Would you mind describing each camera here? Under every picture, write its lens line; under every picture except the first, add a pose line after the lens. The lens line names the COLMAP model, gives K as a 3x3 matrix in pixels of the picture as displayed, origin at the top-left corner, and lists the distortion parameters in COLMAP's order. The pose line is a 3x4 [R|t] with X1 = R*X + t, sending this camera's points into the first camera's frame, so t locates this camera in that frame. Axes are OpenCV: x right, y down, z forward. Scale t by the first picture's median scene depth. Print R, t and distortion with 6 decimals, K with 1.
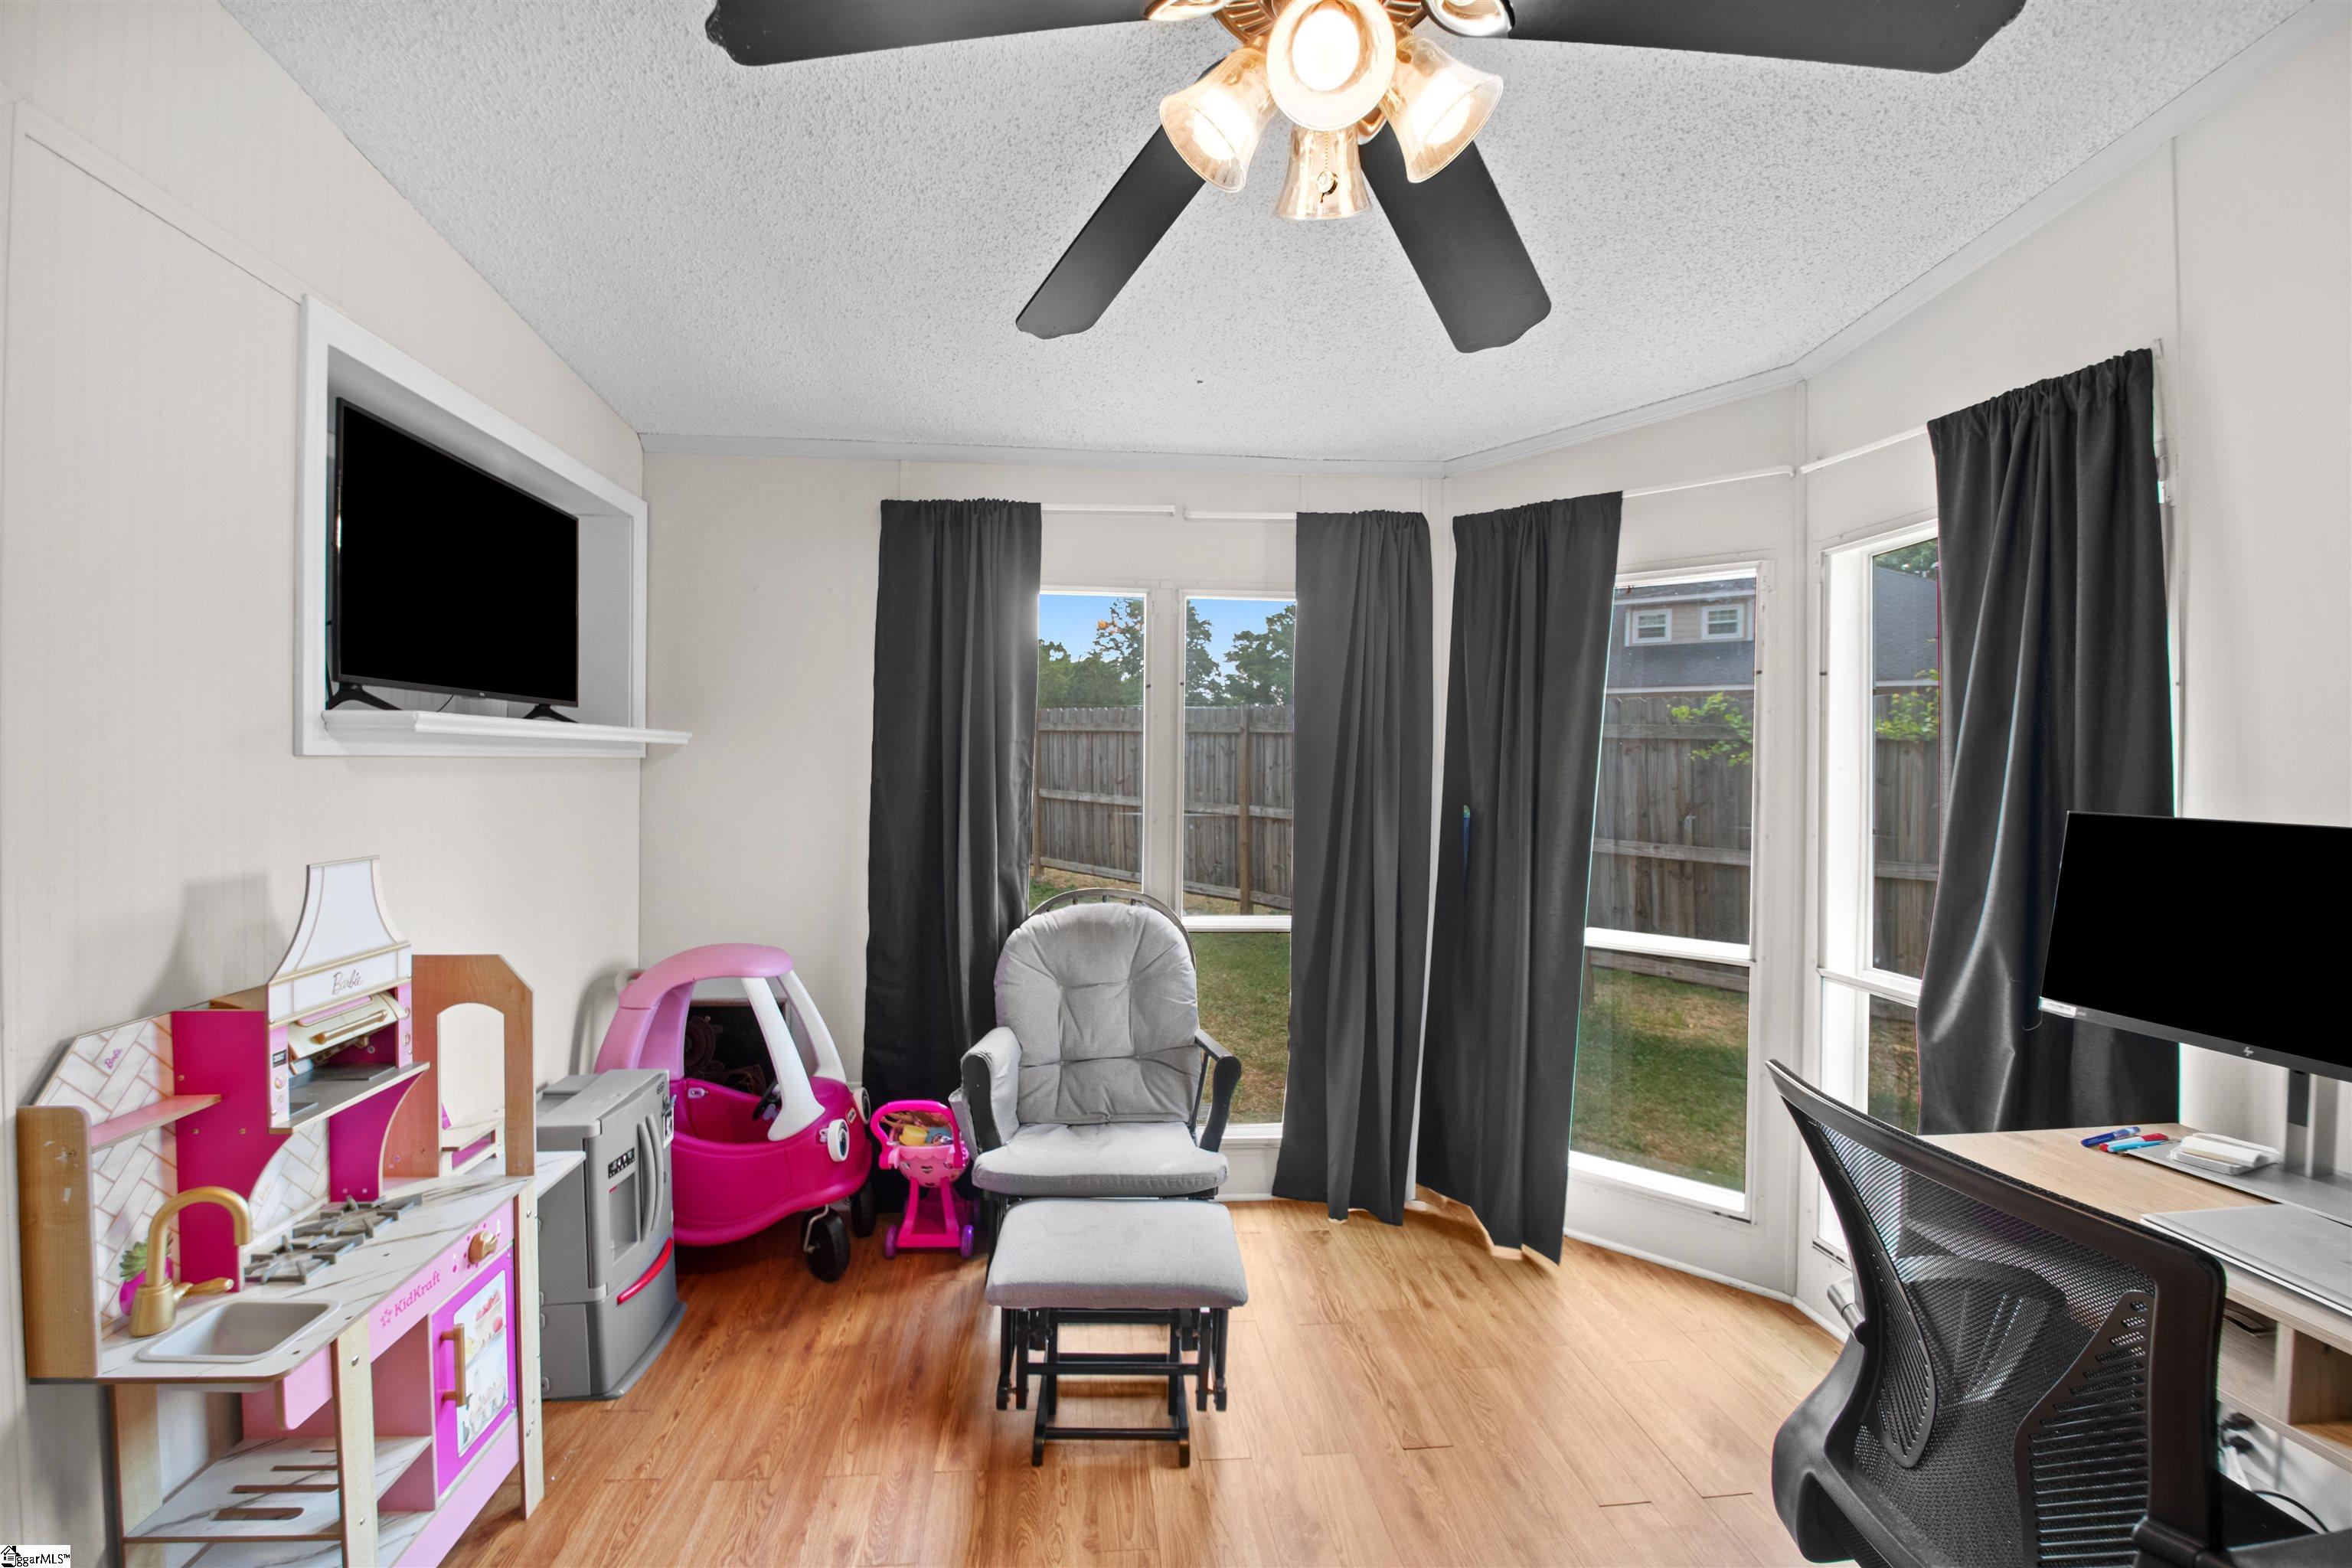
lens RADIAL K [[1043.2, 0, 1176.0], [0, 1043.2, 784.0], [0, 0, 1]] dist [0.000900, -0.000107]
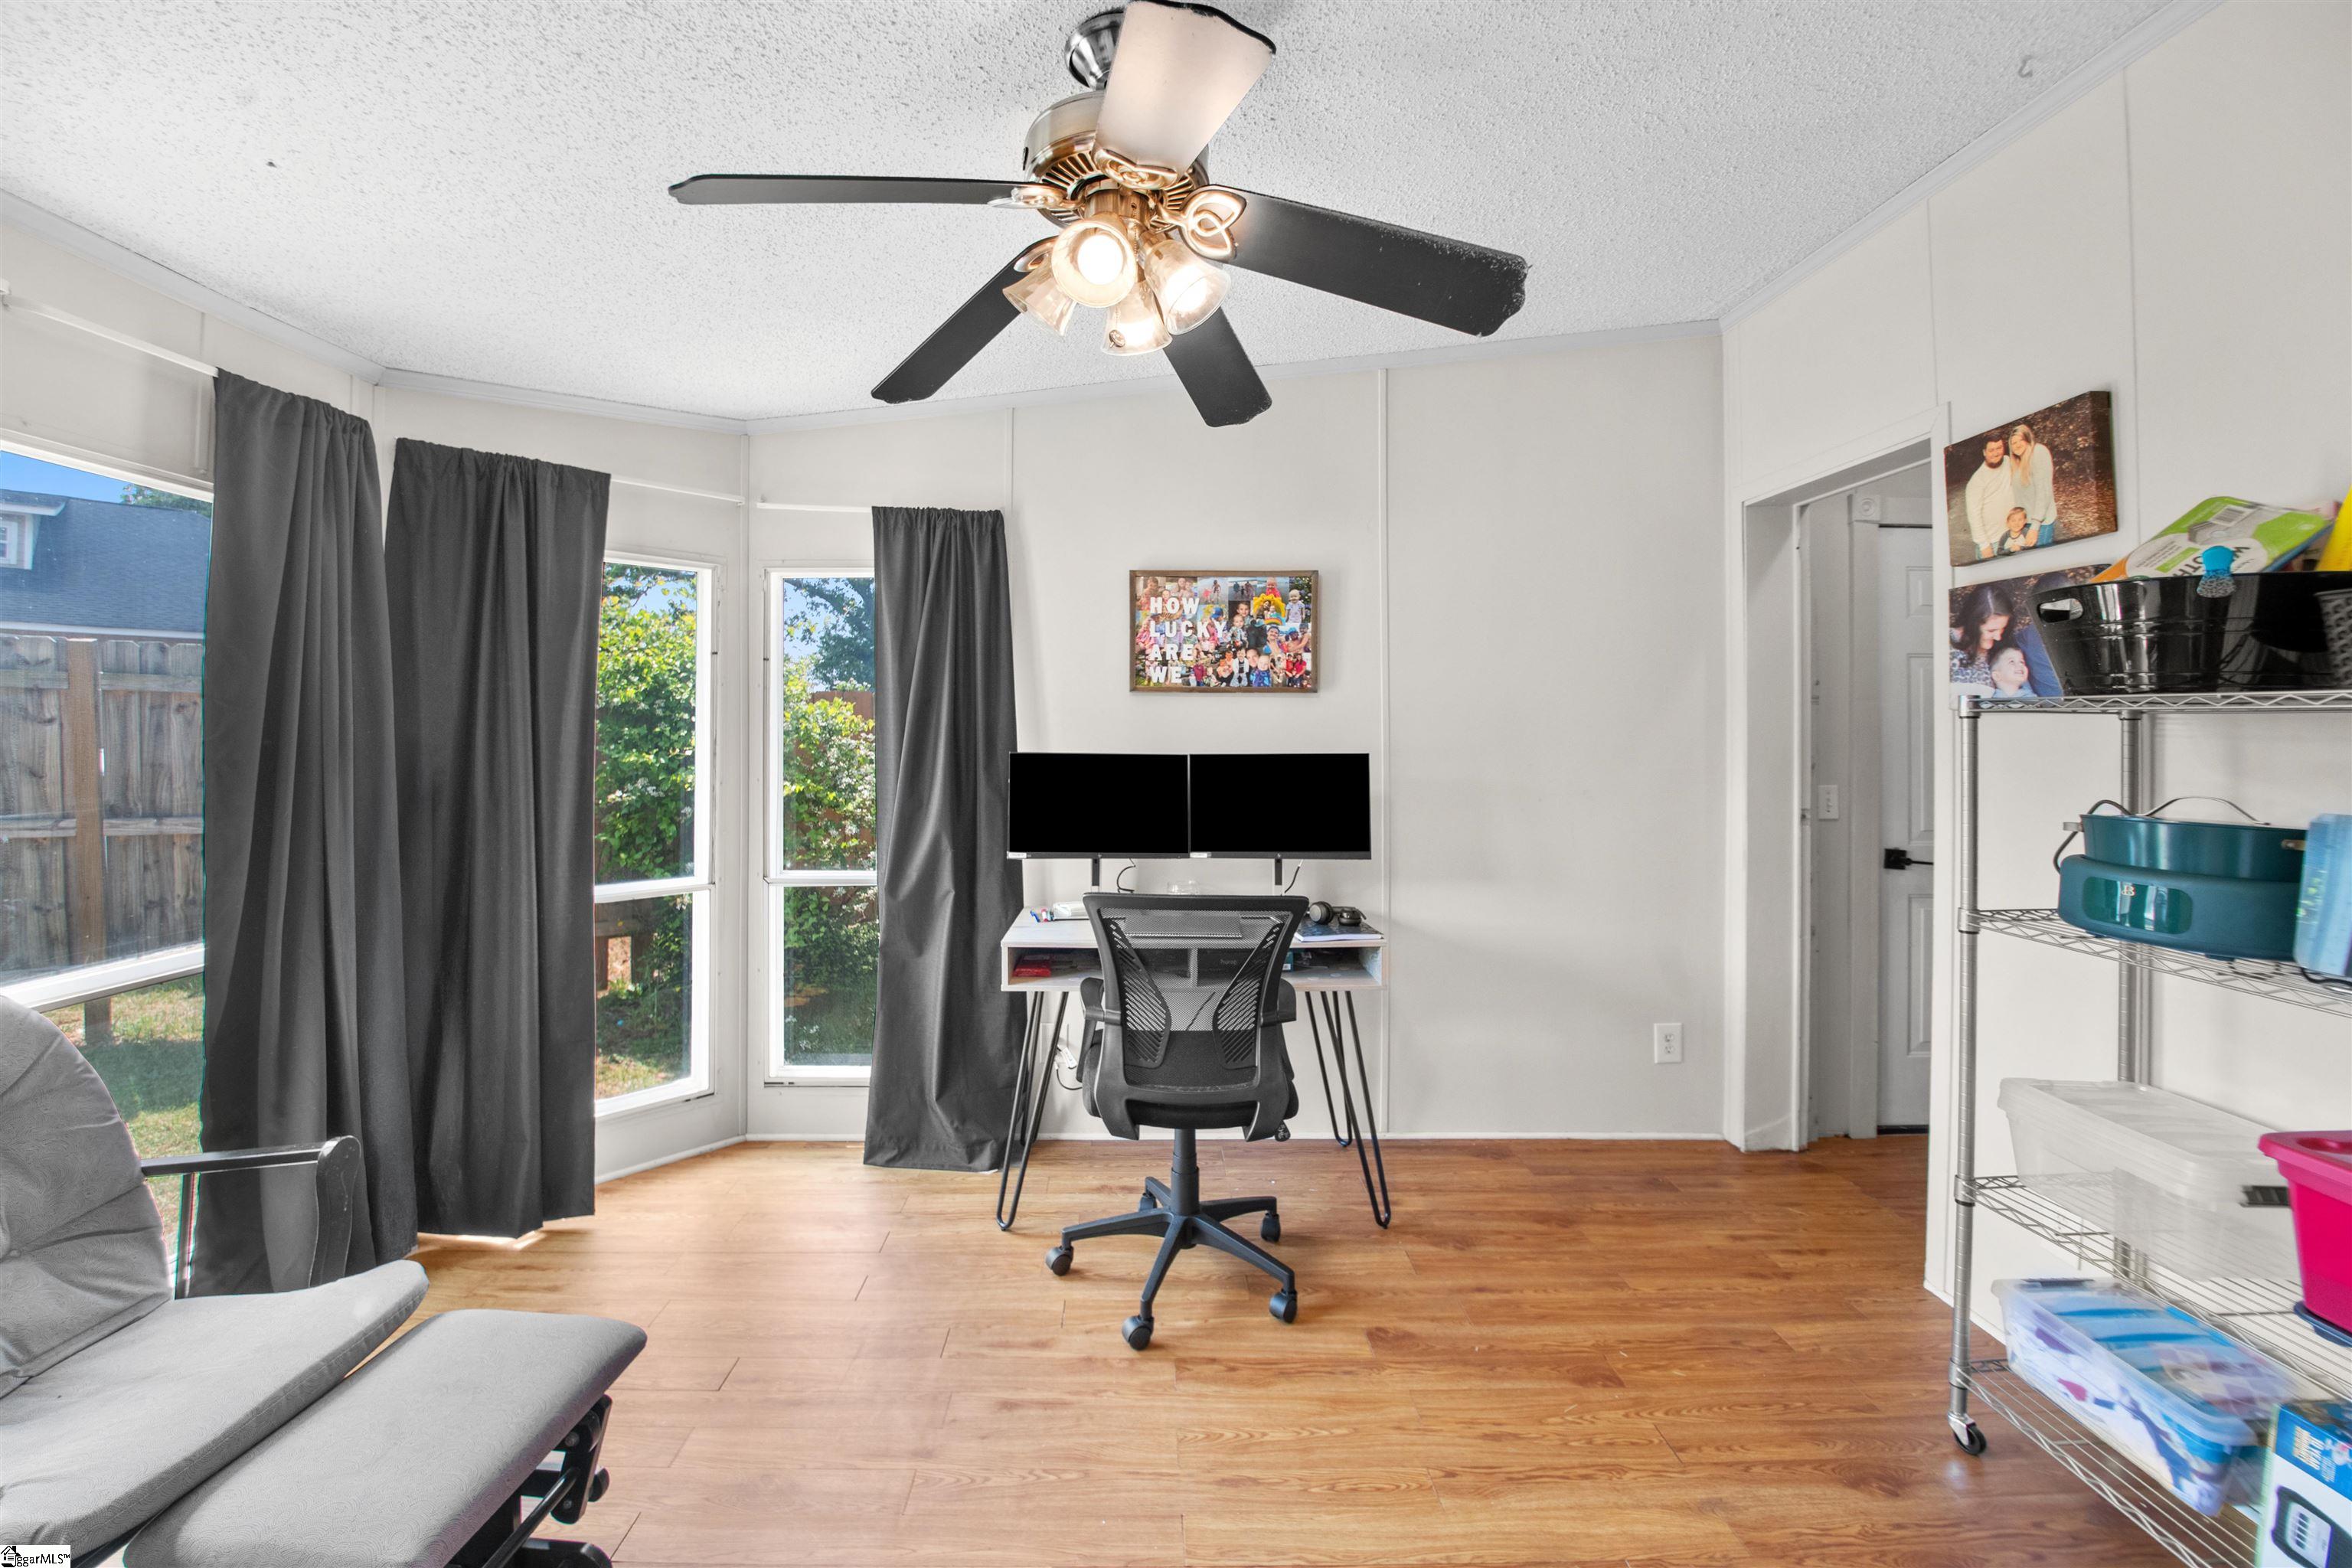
lens RADIAL K [[967.7, 0, 1145.9], [0, 967.7, 717.5], [0, 0, 1]] dist [-0.033937, -0.000319]
pose [[0.059843, 0.006413, 0.998187, -0.530360], [0.019979, 0.999771, -0.007621, -0.009875], [-0.998008, 0.020398, 0.059701, 0.392870]]
